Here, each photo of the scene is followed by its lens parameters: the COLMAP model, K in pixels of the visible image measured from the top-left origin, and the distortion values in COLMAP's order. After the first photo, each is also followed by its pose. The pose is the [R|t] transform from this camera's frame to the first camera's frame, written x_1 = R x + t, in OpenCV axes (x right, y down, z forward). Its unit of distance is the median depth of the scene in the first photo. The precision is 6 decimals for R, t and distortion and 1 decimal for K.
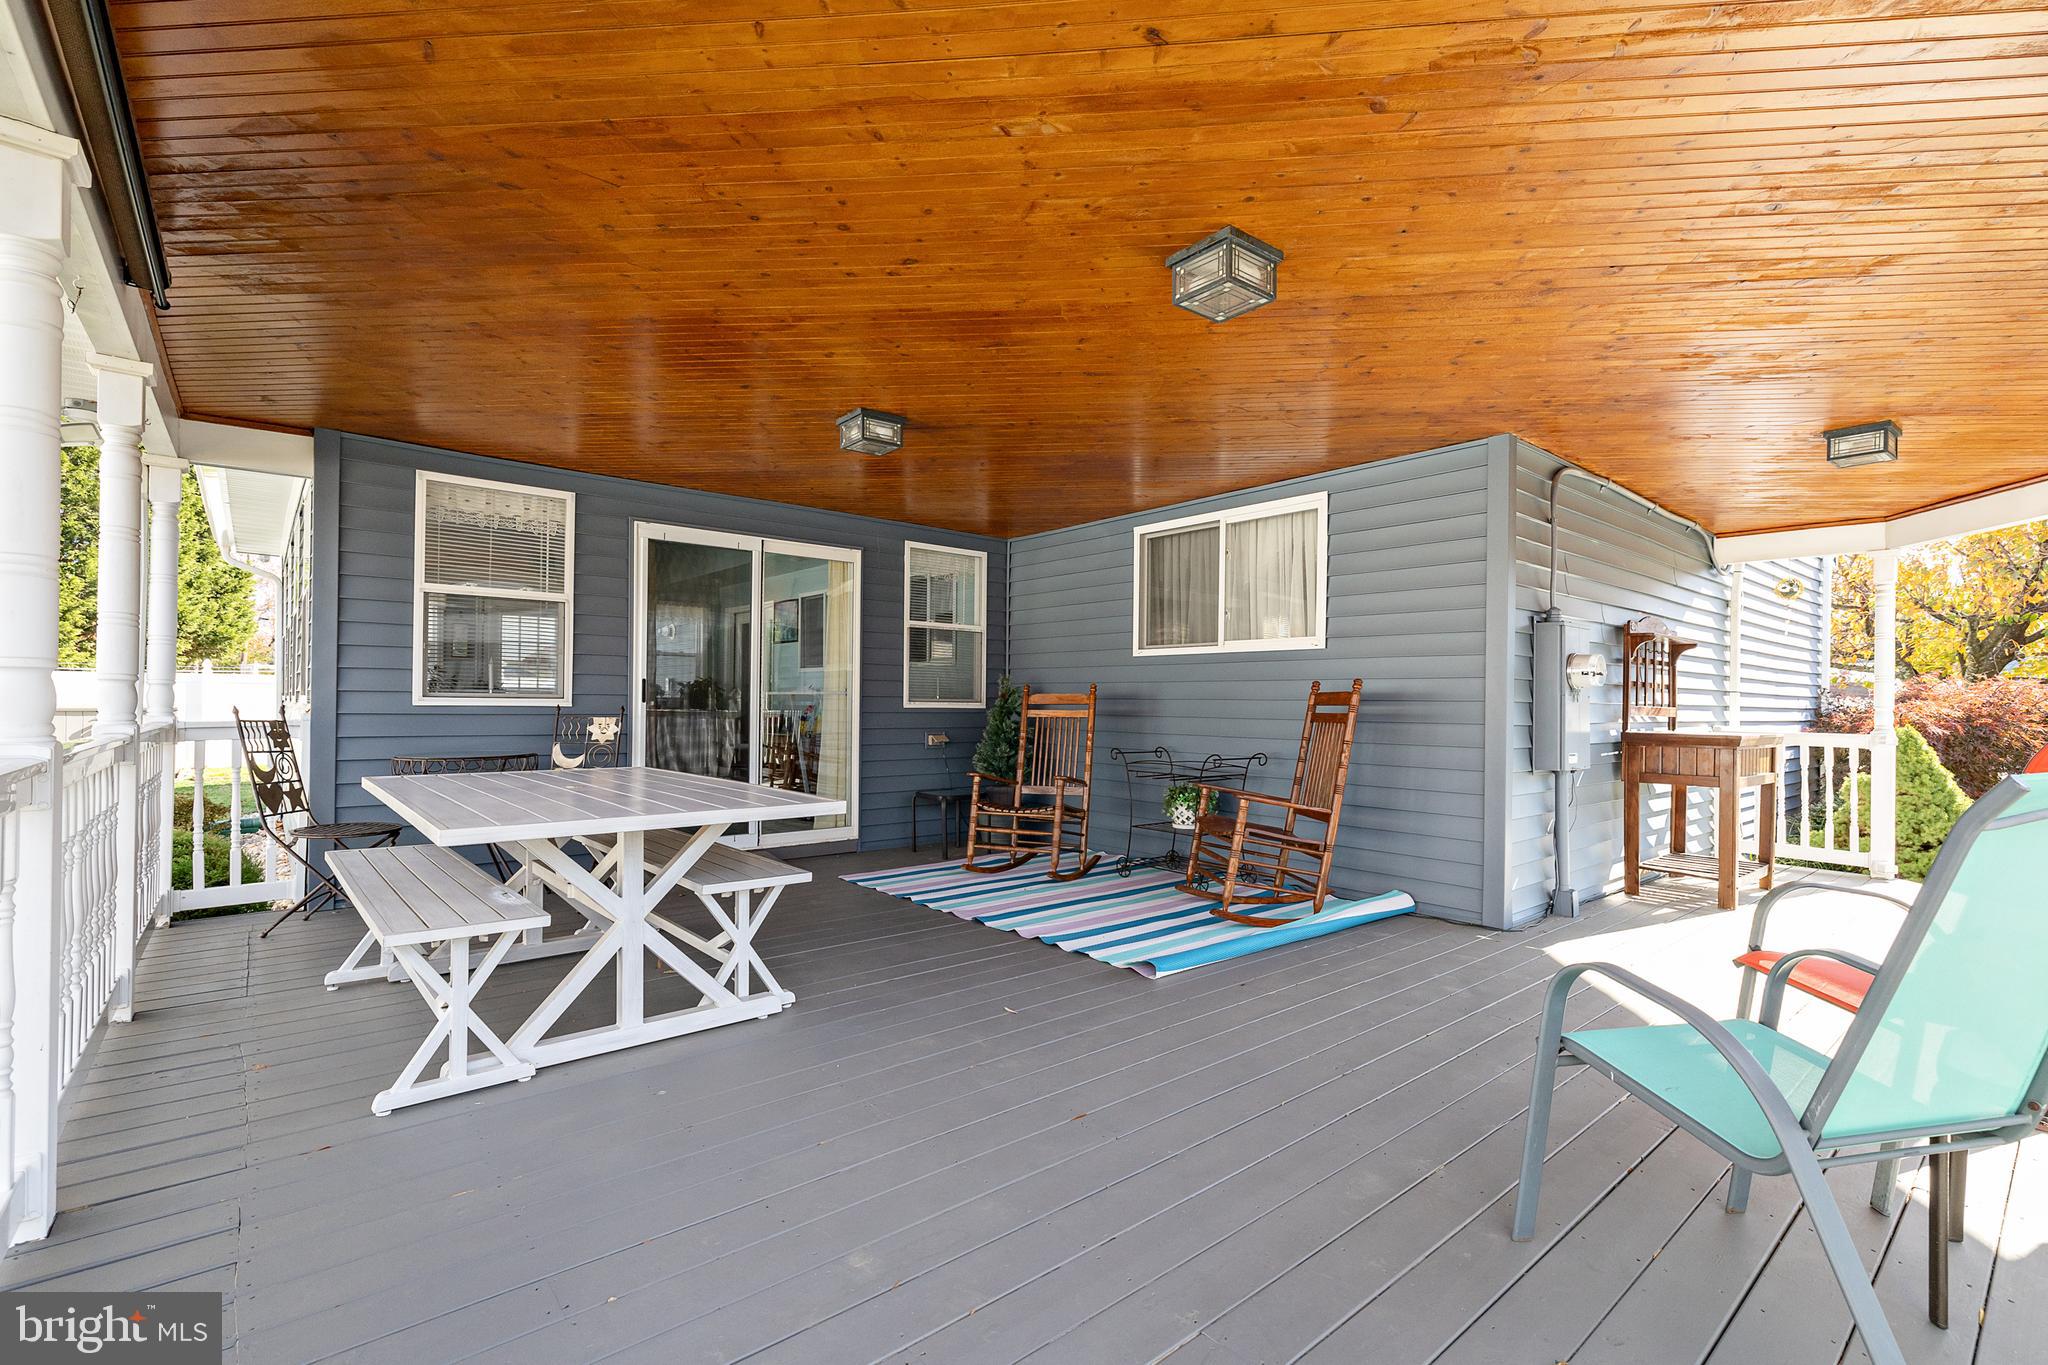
lens RADIAL K [[910.1, 0, 1031.6], [0, 910.1, 690.1], [0, 0, 1]] dist [0.002792, 0.000046]
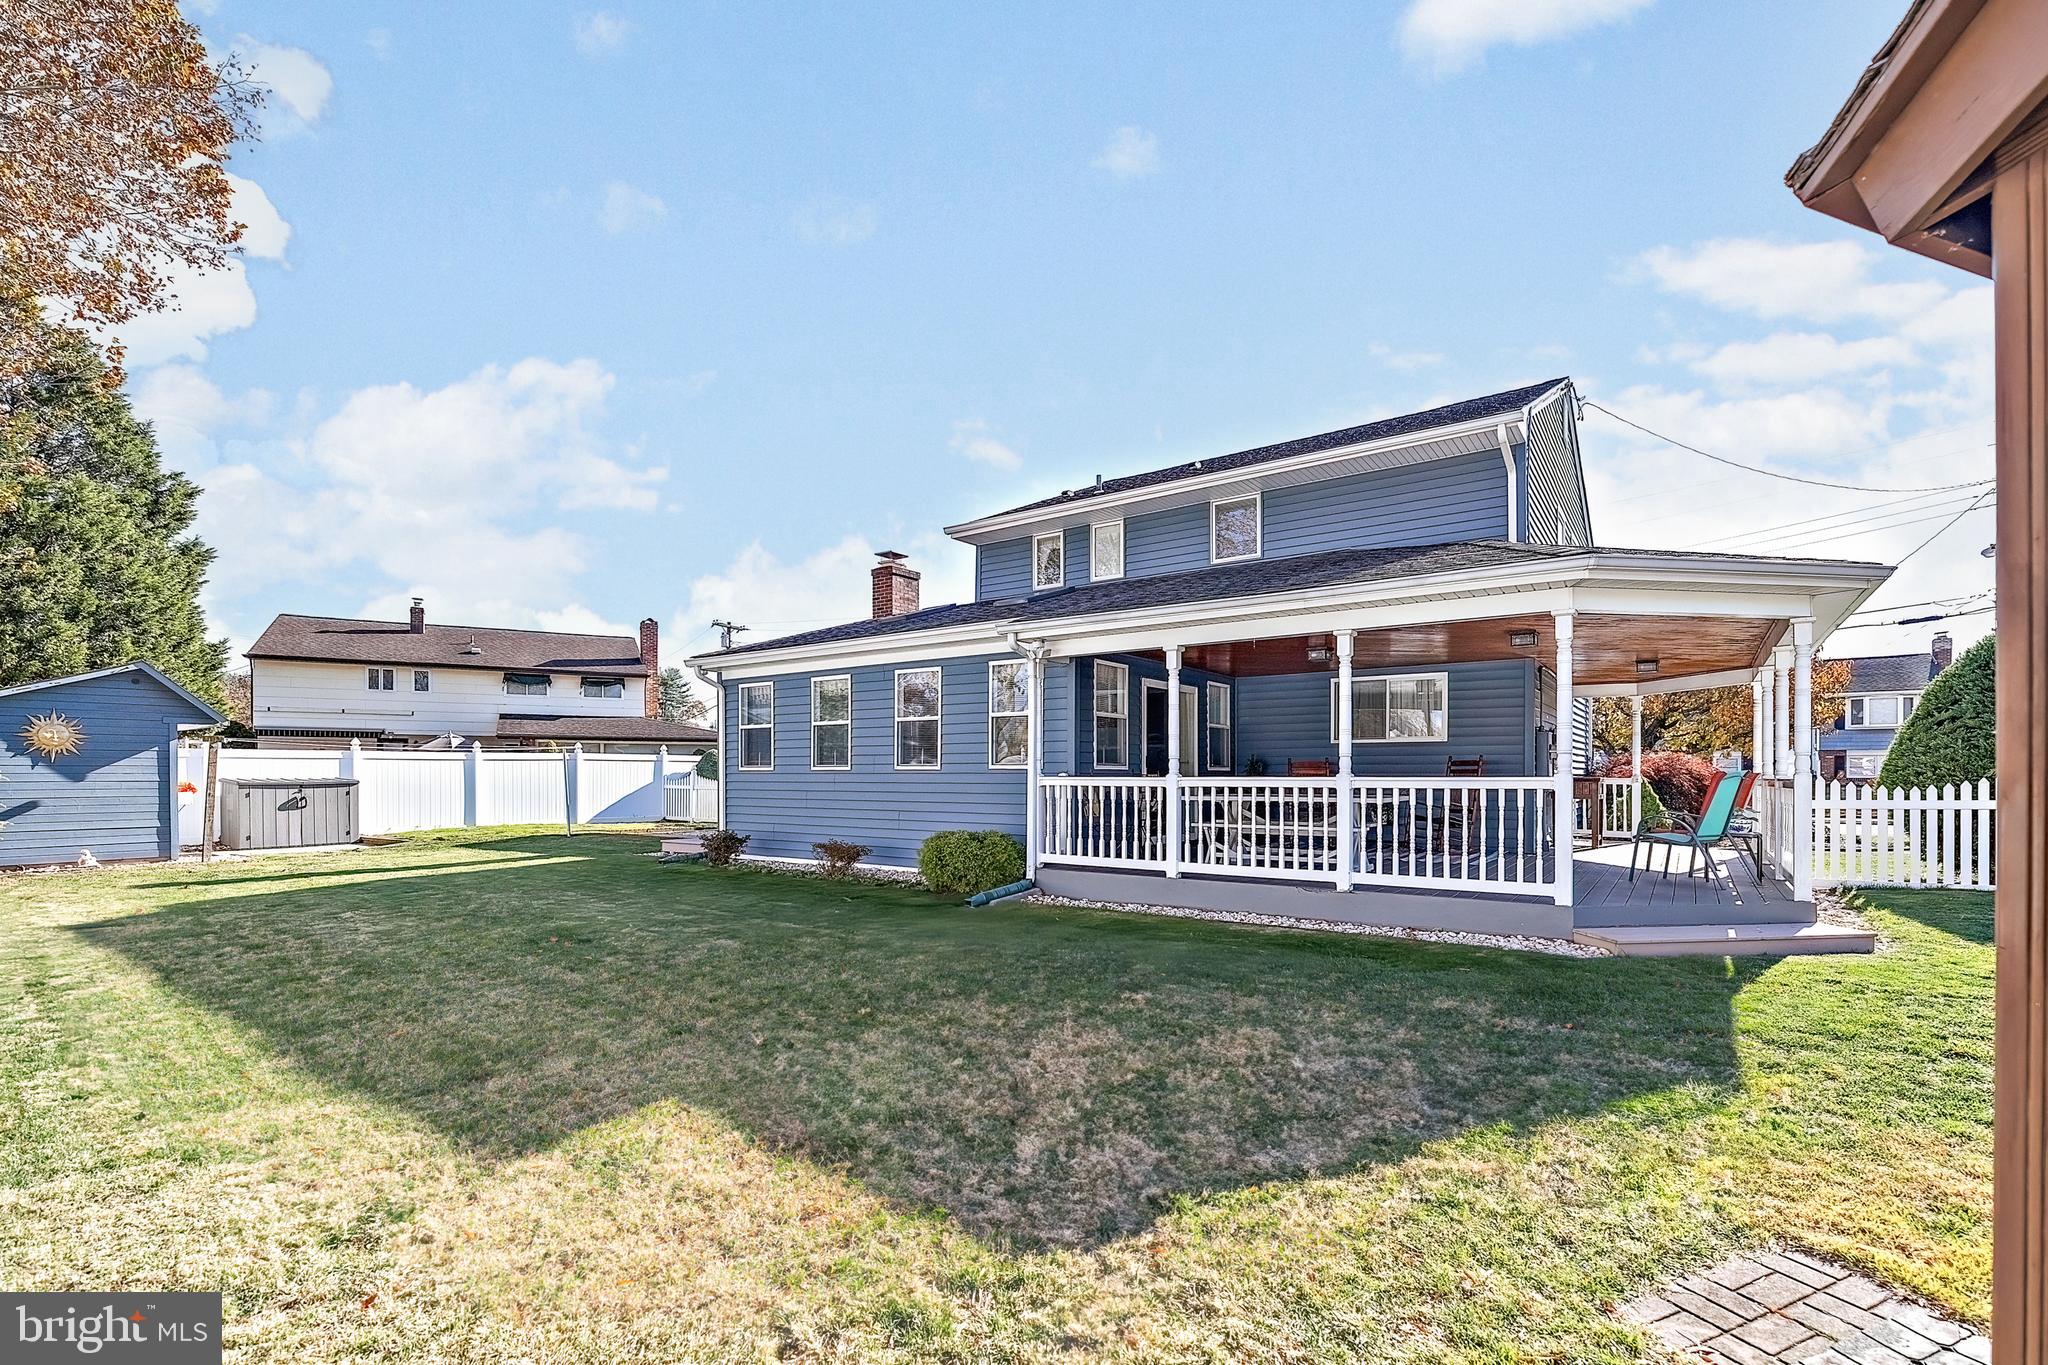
lens RADIAL K [[910.1, 0, 1033.9], [0, 910.1, 765.8], [0, 0, 1]] dist [0.002792, 0.000046]
pose [[0.968852, -0.008766, 0.247486, -1.129917], [0.007177, 0.999947, 0.007320, -0.007620], [-0.247538, -0.005316, 0.968864, -0.863622]]
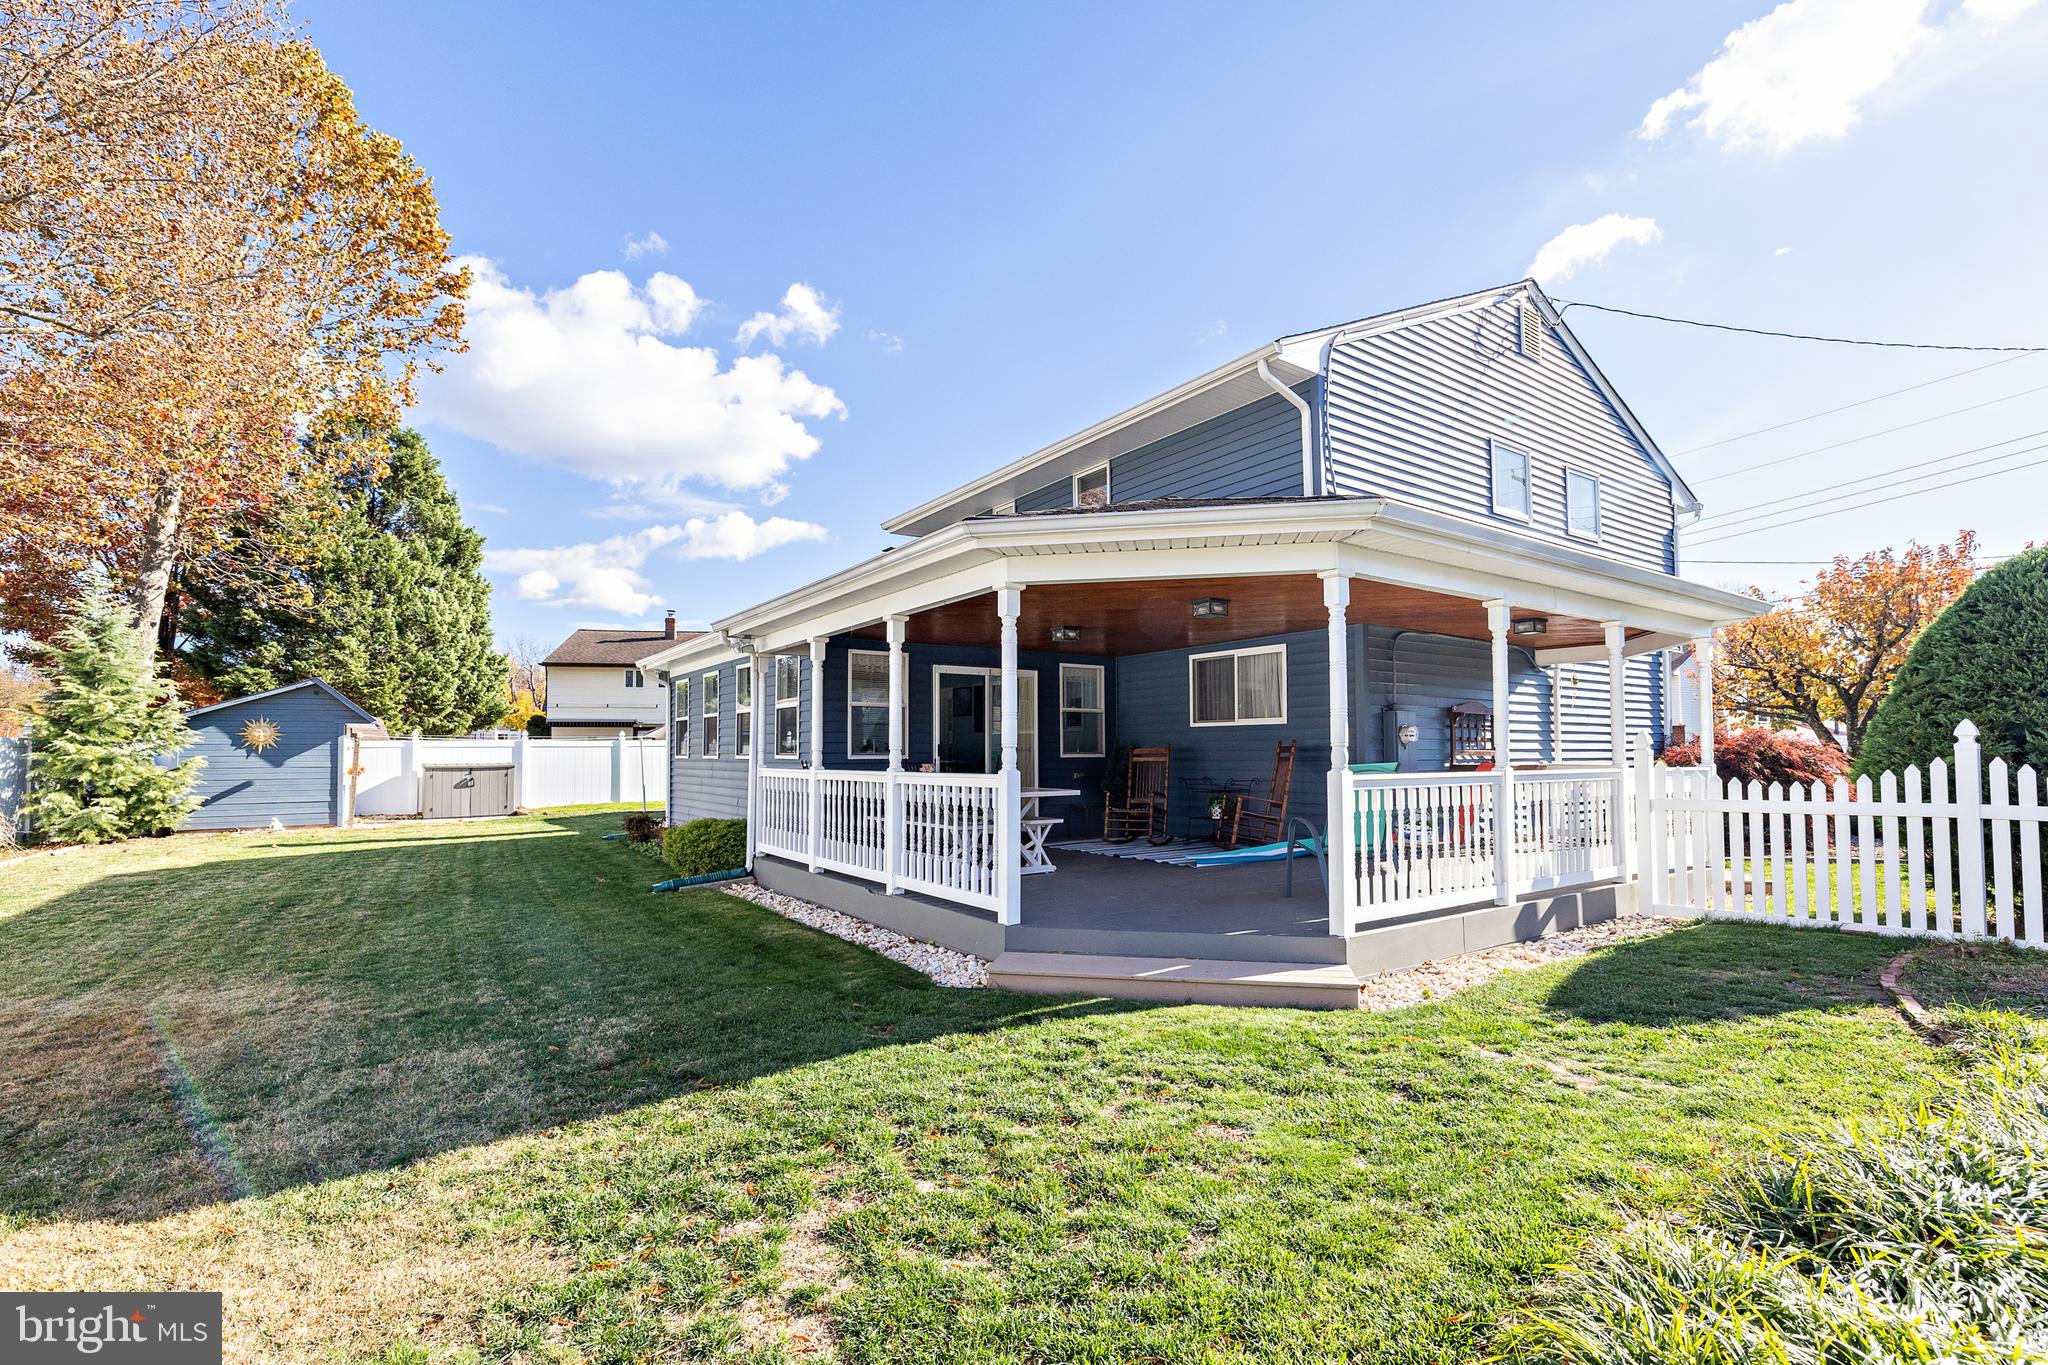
lens RADIAL K [[906.4, 0, 1029.0], [0, 906.4, 697.7], [0, 0, 1]] dist [-0.003189, 0.000031]
pose [[0.996360, -0.019848, -0.082897, -0.062998], [0.015838, 0.998685, -0.048760, -0.013742], [0.083756, 0.047270, 0.995365, -0.906763]]
